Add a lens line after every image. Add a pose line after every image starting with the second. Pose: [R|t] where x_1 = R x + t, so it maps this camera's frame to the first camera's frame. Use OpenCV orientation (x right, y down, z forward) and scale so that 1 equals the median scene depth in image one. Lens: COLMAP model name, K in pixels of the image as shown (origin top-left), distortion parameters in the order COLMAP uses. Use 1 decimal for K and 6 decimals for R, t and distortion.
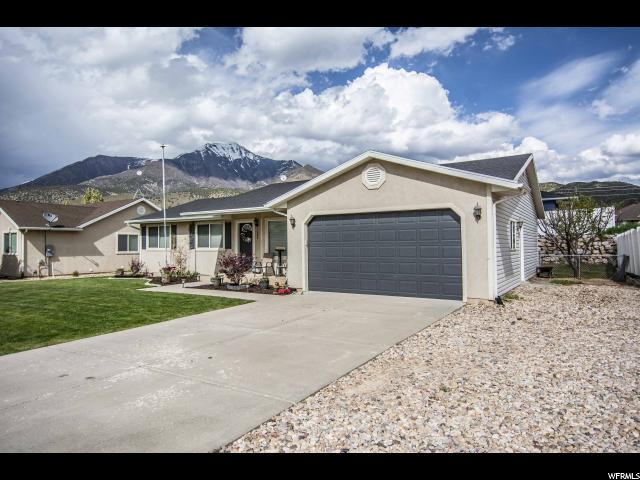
lens RADIAL K [[413.0, 0, 324.9], [0, 413.0, 240.5], [0, 0, 1]] dist [0.020775, -0.009397]
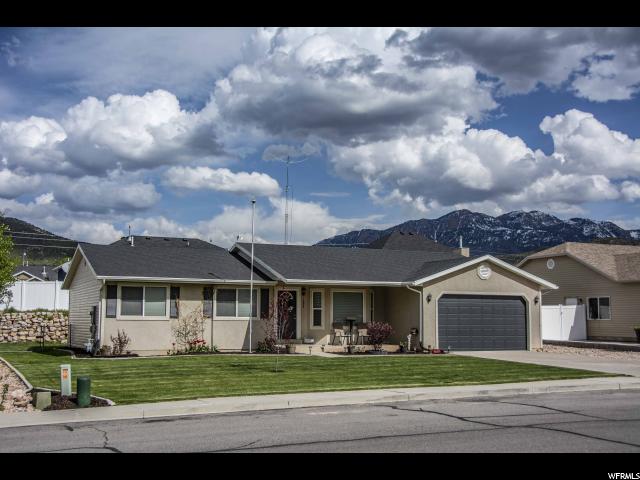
lens RADIAL K [[738.0, 0, 317.0], [0, 738.0, 243.6], [0, 0, 1]] dist [0.002443, 0.000000]
pose [[0.528141, 0.094380, 0.843895, -1.484554], [-0.020574, 0.994935, -0.098396, 0.012979], [-0.848907, 0.034604, 0.527408, 0.053946]]
